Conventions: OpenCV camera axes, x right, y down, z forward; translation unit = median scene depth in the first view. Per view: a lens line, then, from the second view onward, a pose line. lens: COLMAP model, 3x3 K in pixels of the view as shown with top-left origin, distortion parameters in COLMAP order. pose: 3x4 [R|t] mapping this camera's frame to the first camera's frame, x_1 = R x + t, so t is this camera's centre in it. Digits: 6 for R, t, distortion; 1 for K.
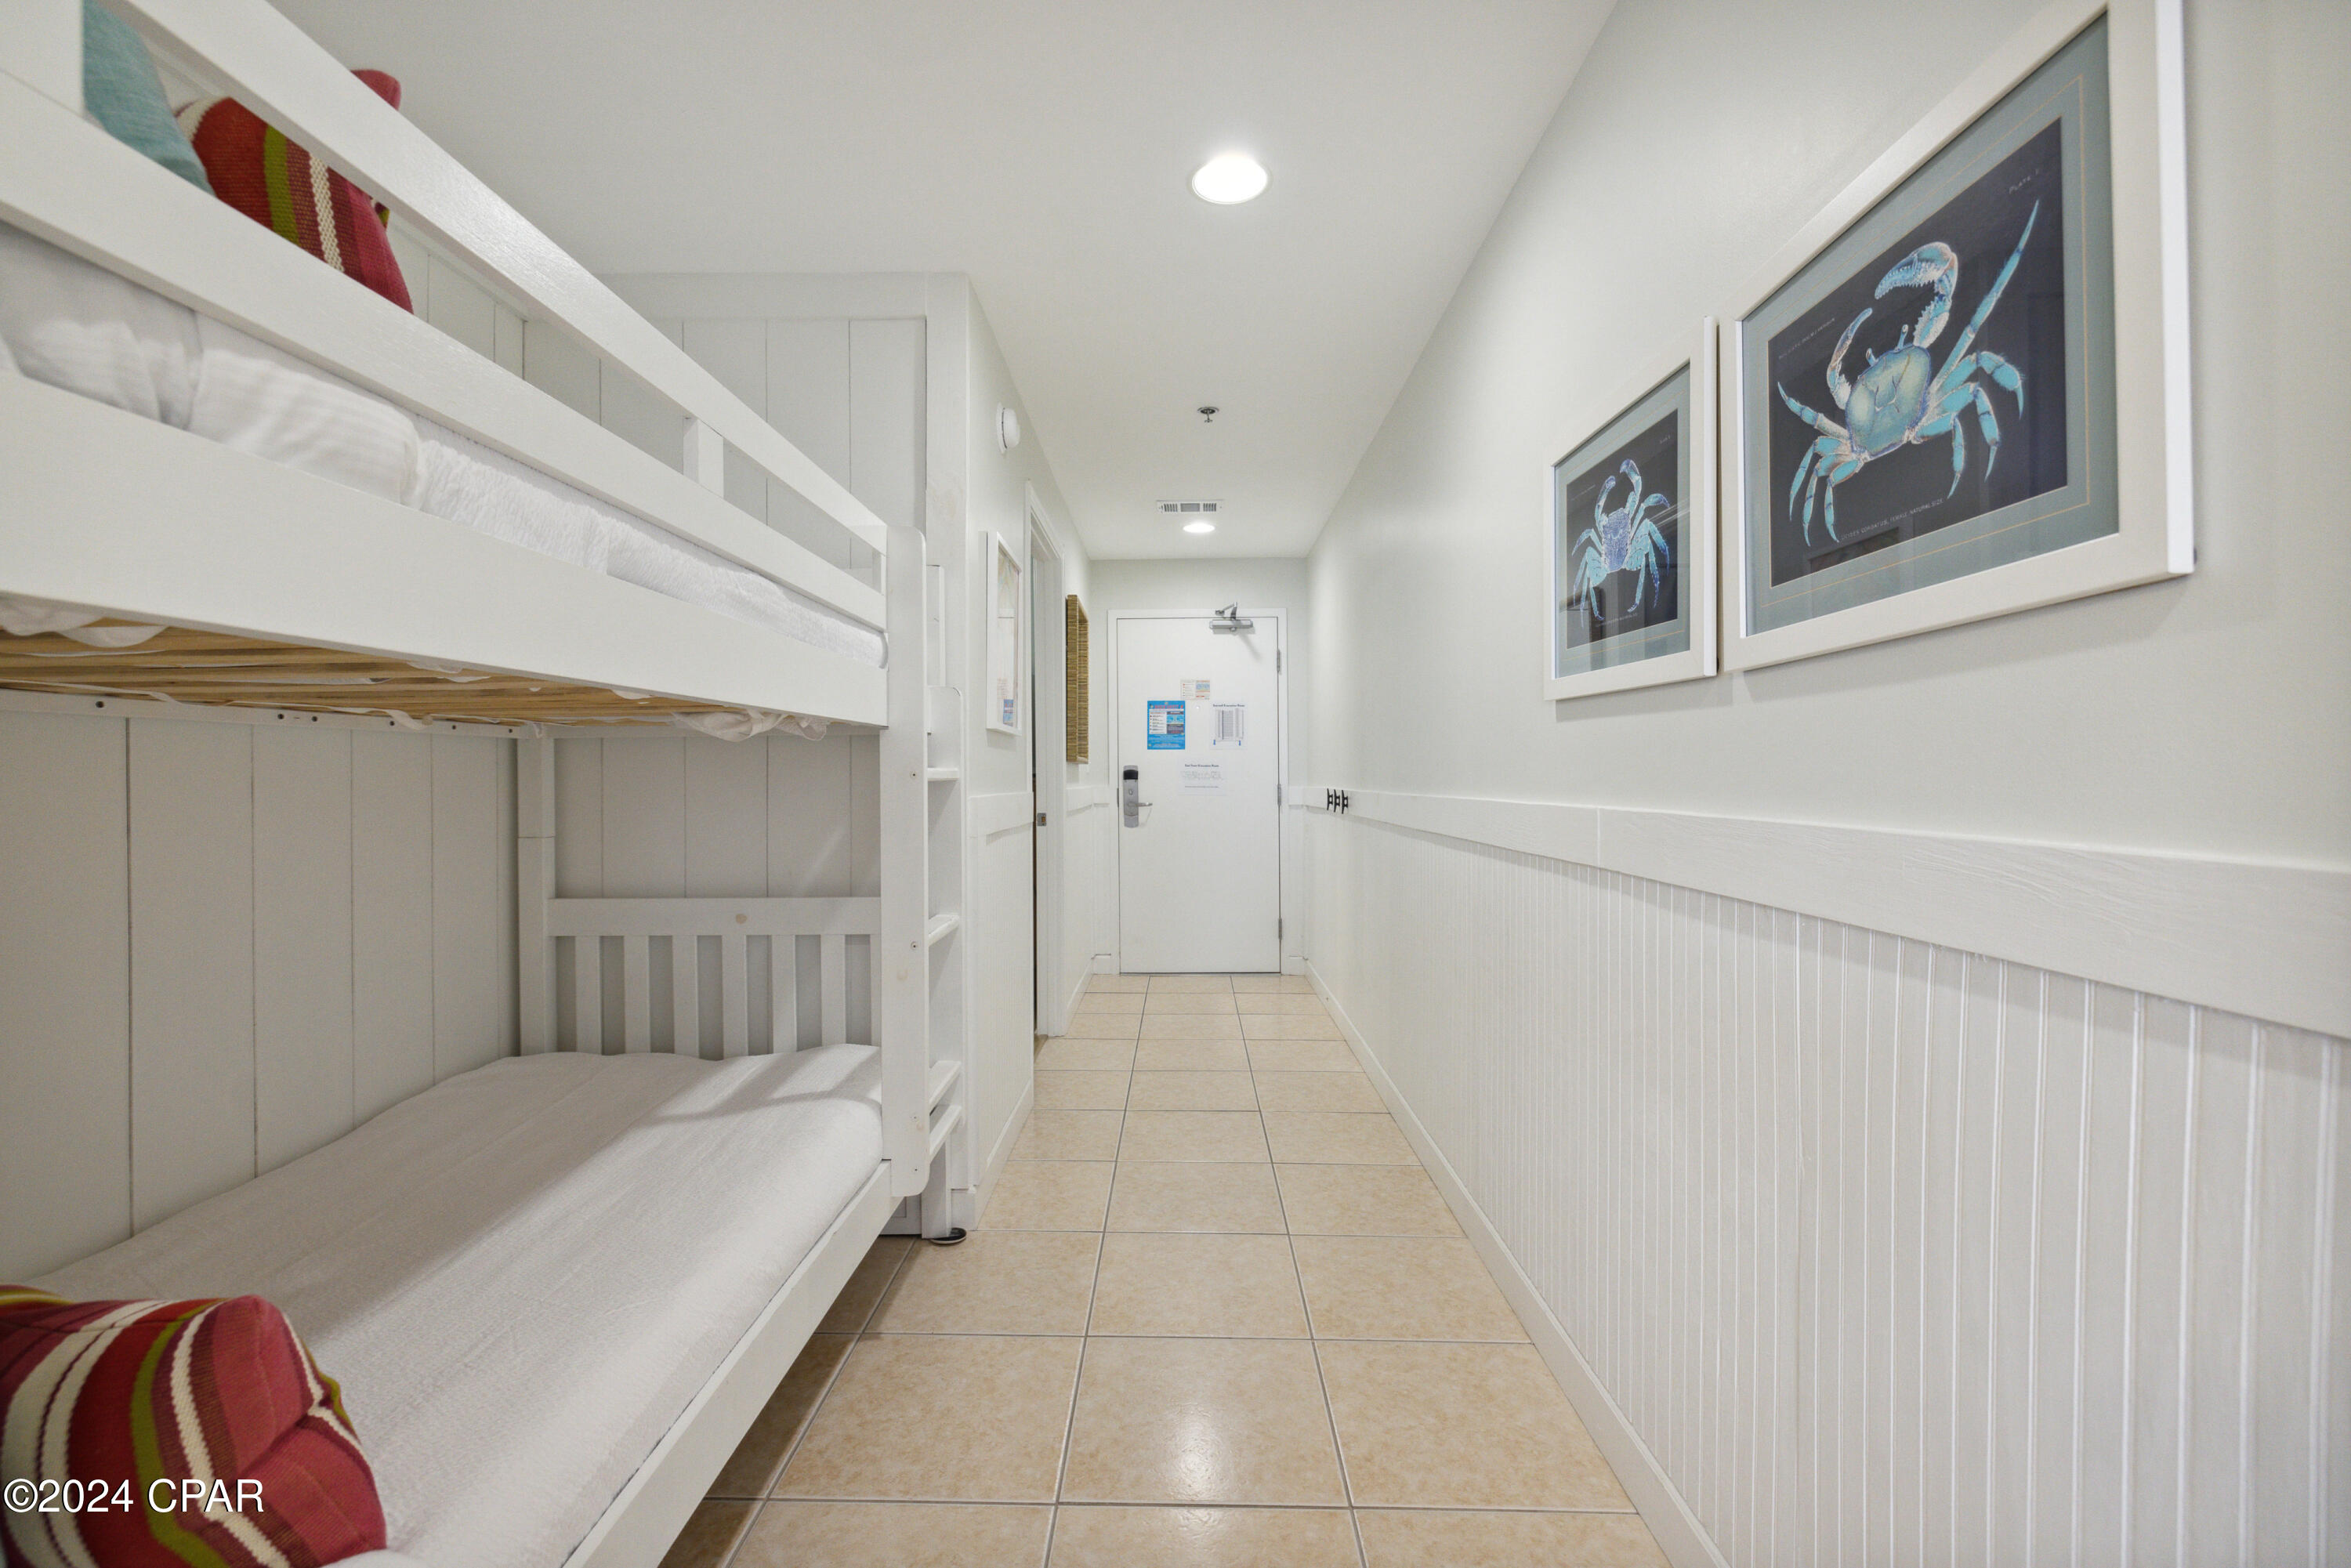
lens RADIAL K [[993.9, 0, 1162.6], [0, 993.9, 778.9], [0, 0, 1]] dist [-0.000489, -0.000466]
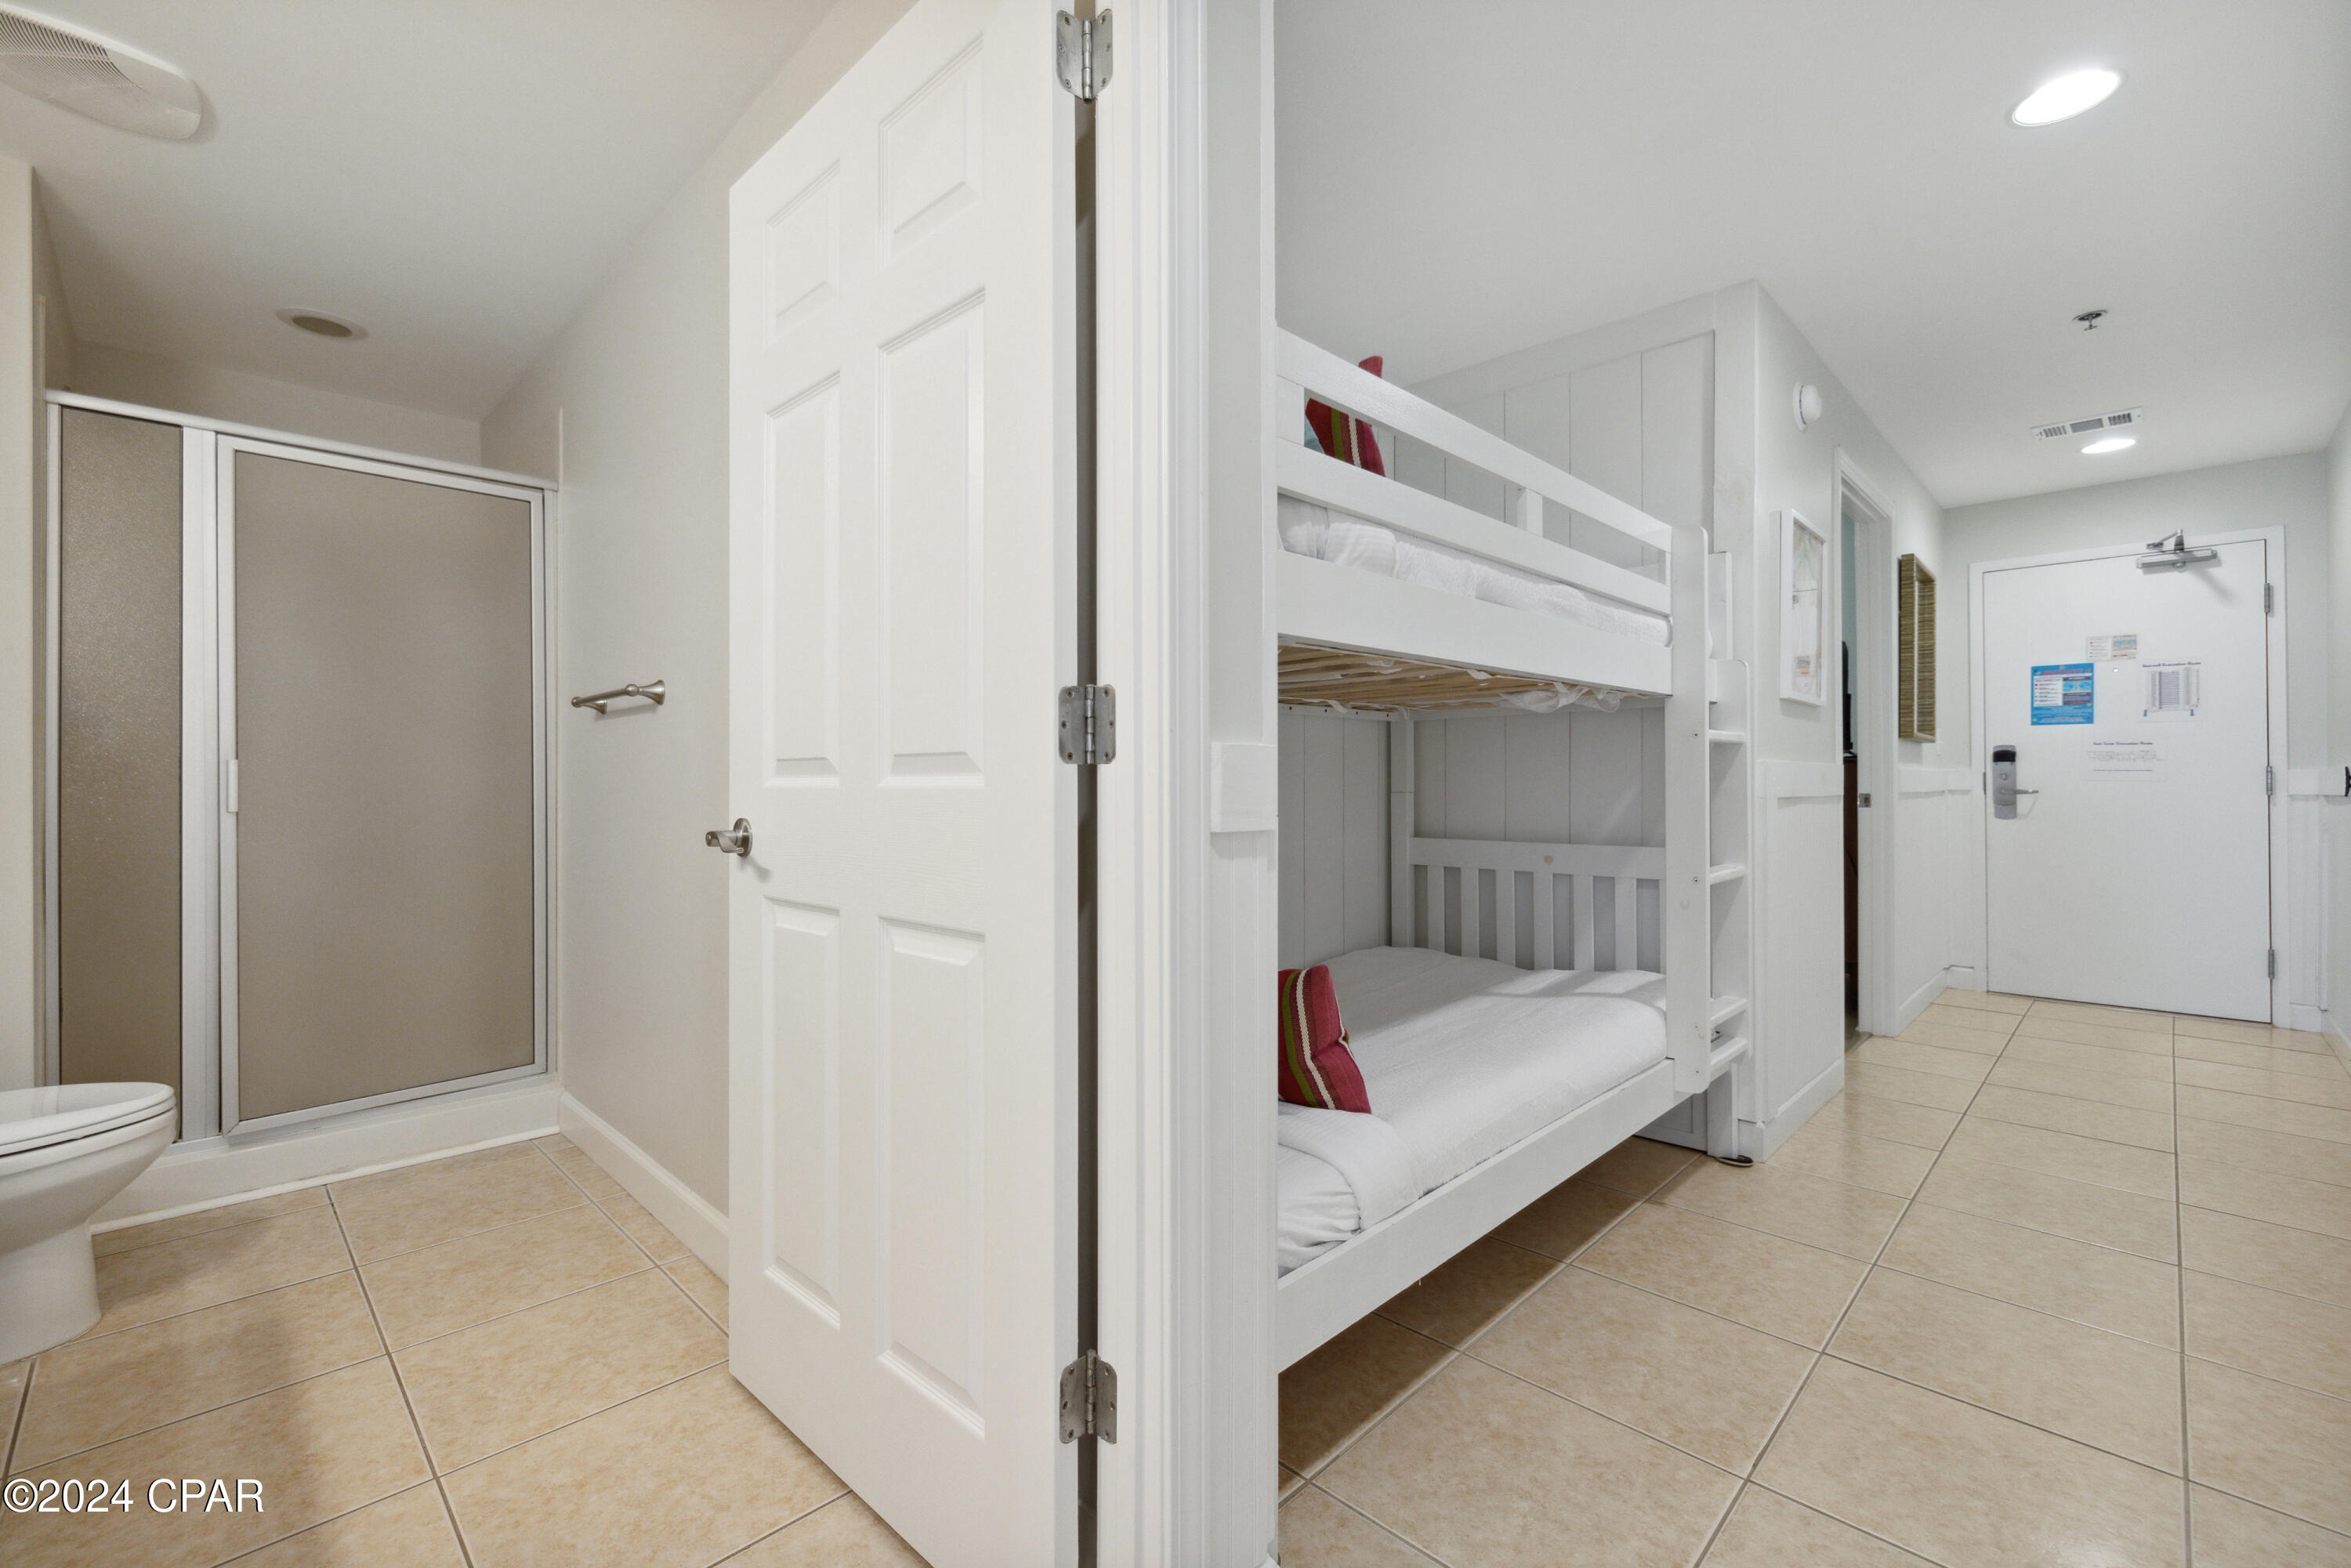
lens RADIAL K [[993.9, 0, 1154.0], [0, 993.9, 777.3], [0, 0, 1]] dist [-0.000489, -0.000466]
pose [[0.716744, 0.000983, -0.697336, 0.038667], [-0.003116, 0.999994, -0.001793, 0.017719], [0.697329, 0.003458, 0.716742, -0.101915]]
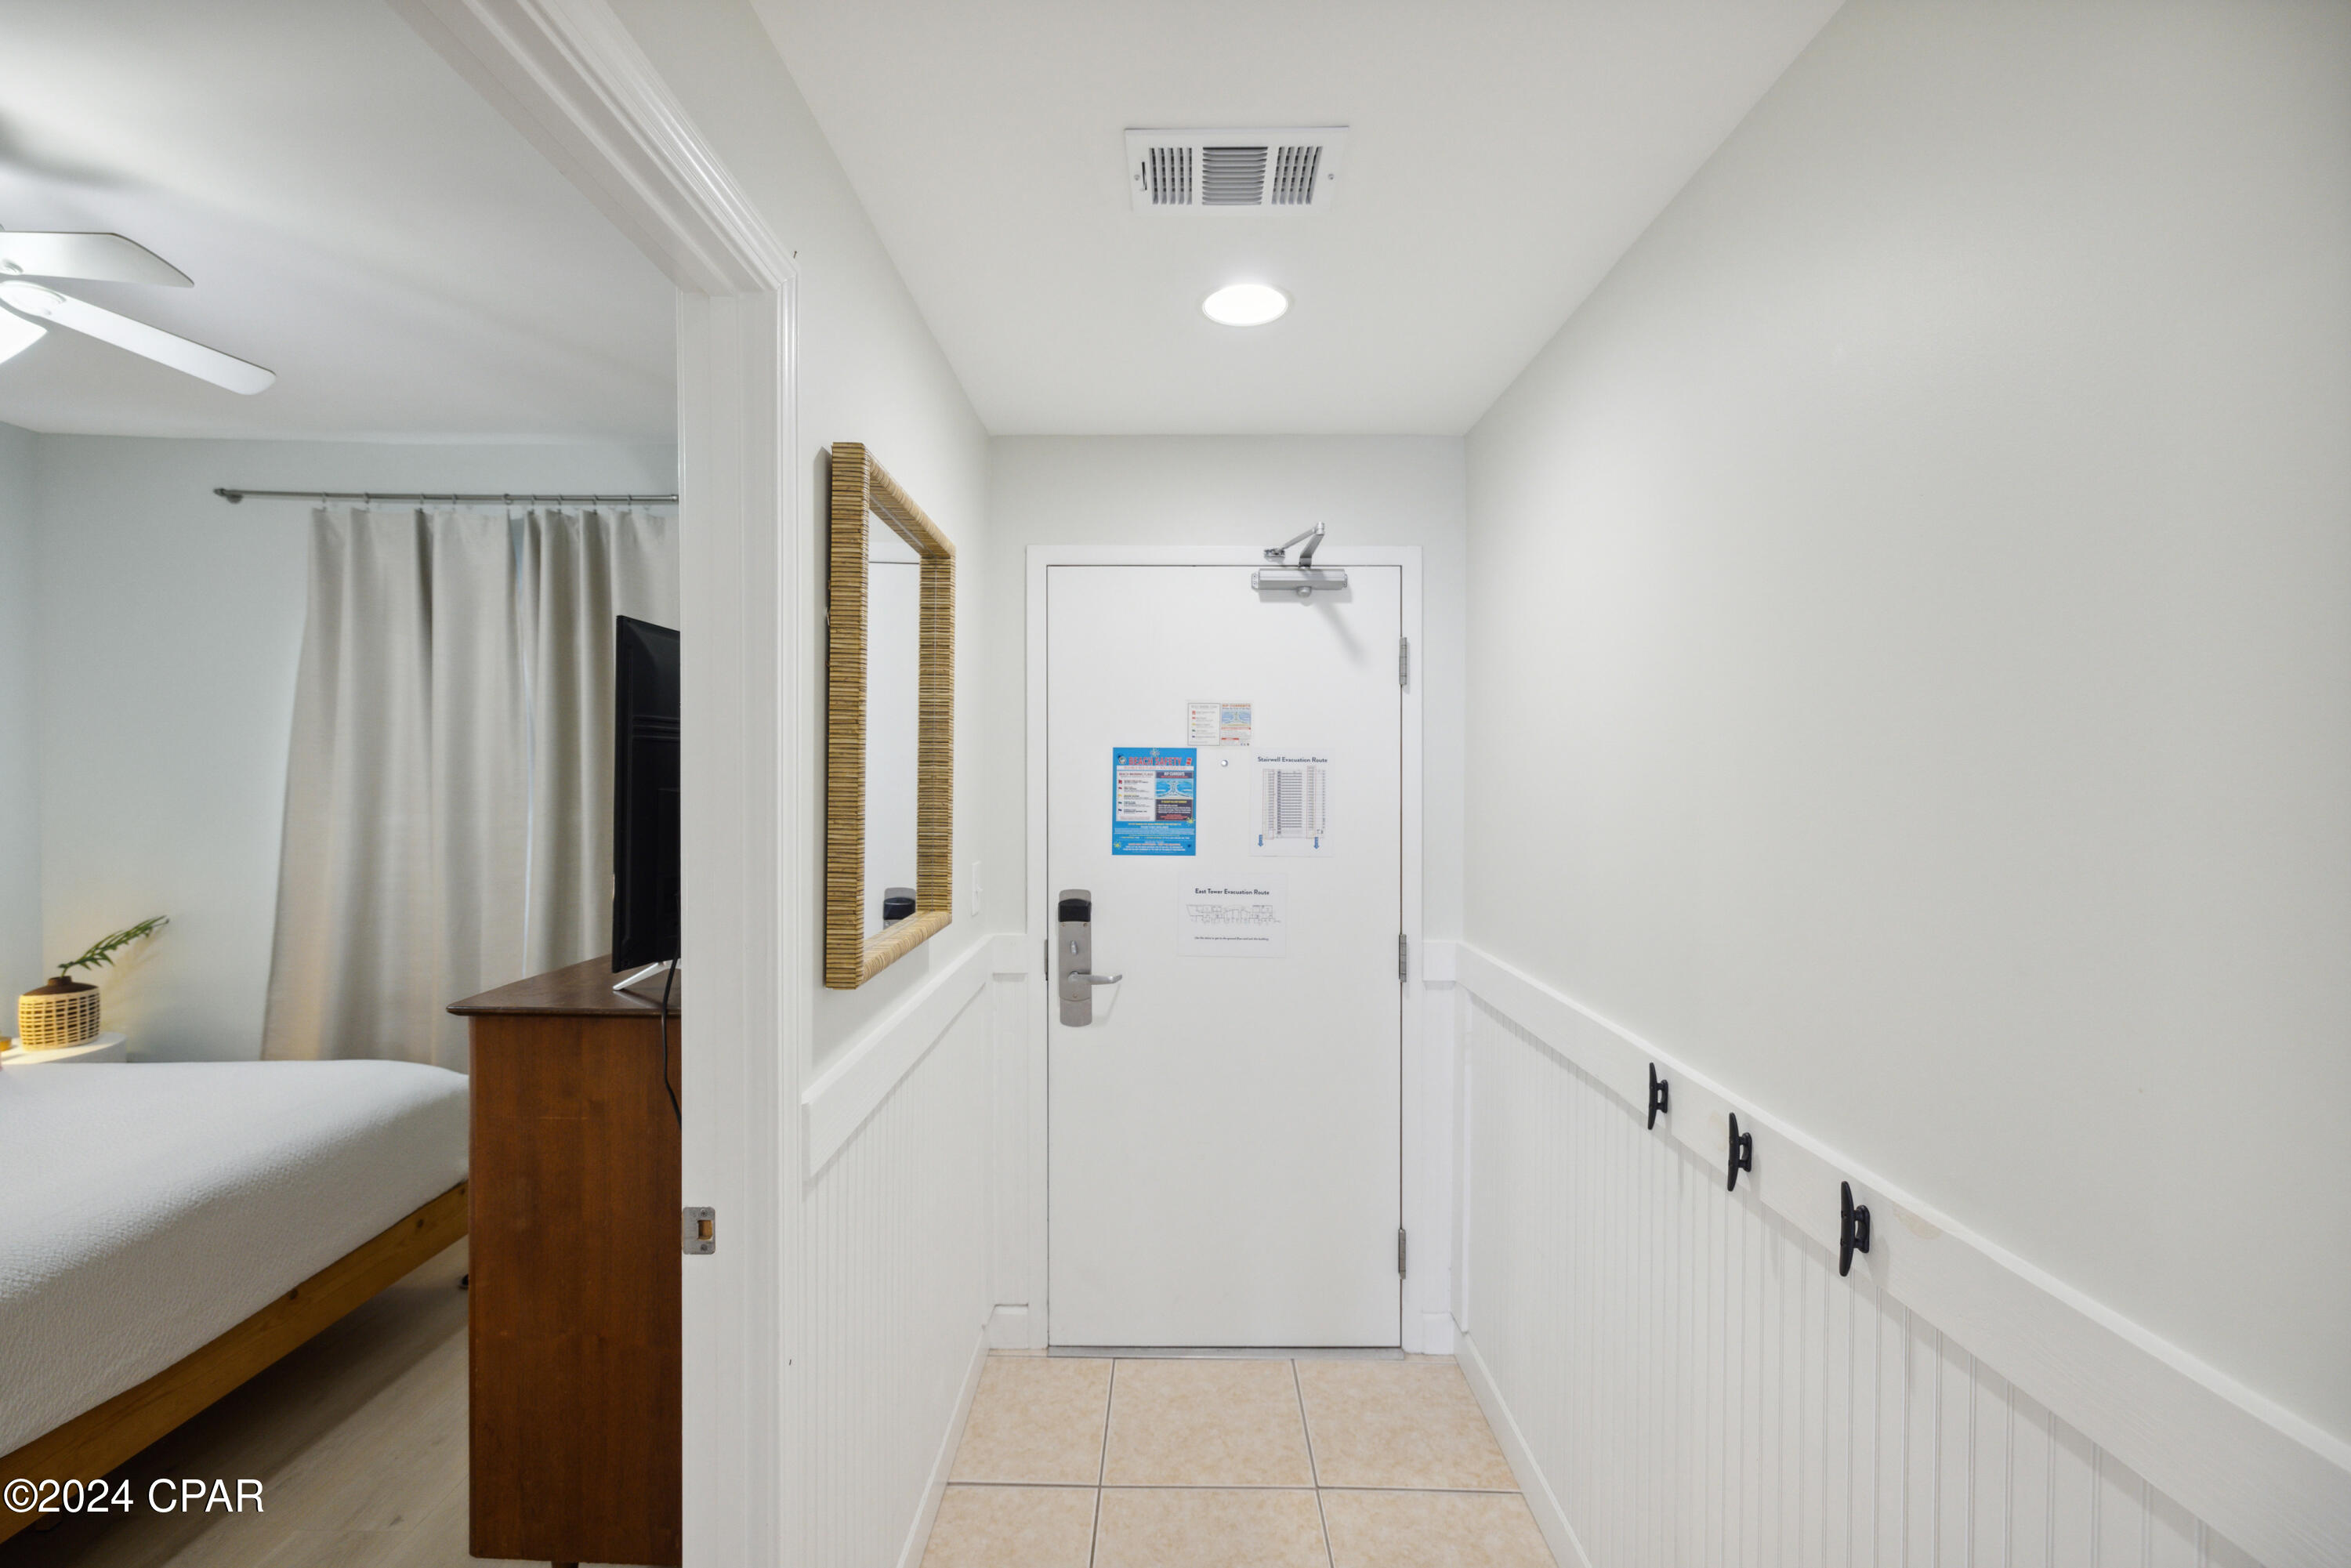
lens RADIAL K [[993.9, 0, 1168.1], [0, 993.9, 771.9], [0, 0, 1]] dist [-0.000489, -0.000466]
pose [[0.999852, 0.007780, 0.015321, 0.003029], [-0.007739, 0.999966, -0.002739, -0.067695], [-0.015342, 0.002620, 0.999879, 0.558672]]
